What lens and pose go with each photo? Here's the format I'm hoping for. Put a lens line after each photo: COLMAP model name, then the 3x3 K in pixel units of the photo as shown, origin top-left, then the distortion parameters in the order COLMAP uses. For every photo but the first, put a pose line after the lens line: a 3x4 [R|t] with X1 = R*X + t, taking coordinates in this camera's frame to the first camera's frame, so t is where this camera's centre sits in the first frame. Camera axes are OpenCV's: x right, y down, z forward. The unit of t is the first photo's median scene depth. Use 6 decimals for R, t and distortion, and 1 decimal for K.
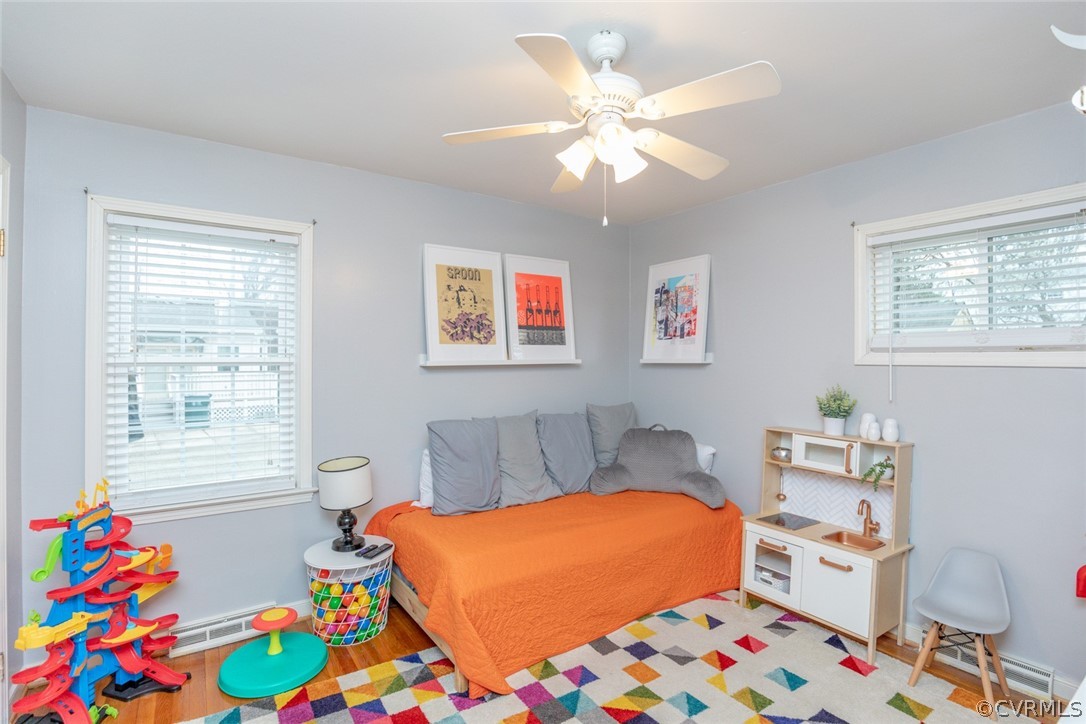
lens RADIAL K [[504.7, 0, 539.3], [0, 504.7, 358.0], [0, 0, 1]] dist [-0.038424, 0.006505]
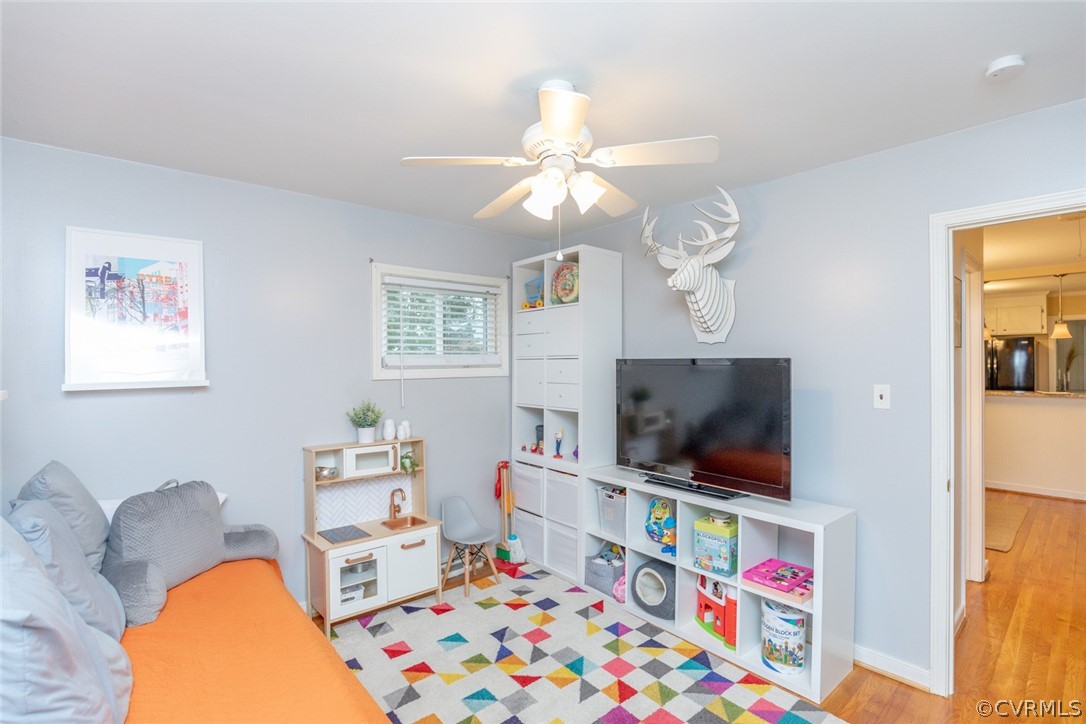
lens RADIAL K [[504.7, 0, 541.4], [0, 504.7, 360.5], [0, 0, 1]] dist [-0.038424, 0.006505]
pose [[-0.106511, -0.001432, 0.994311, -0.482750], [0.004849, 0.999986, 0.001960, -0.027033], [-0.994300, 0.005030, -0.106502, 0.595241]]
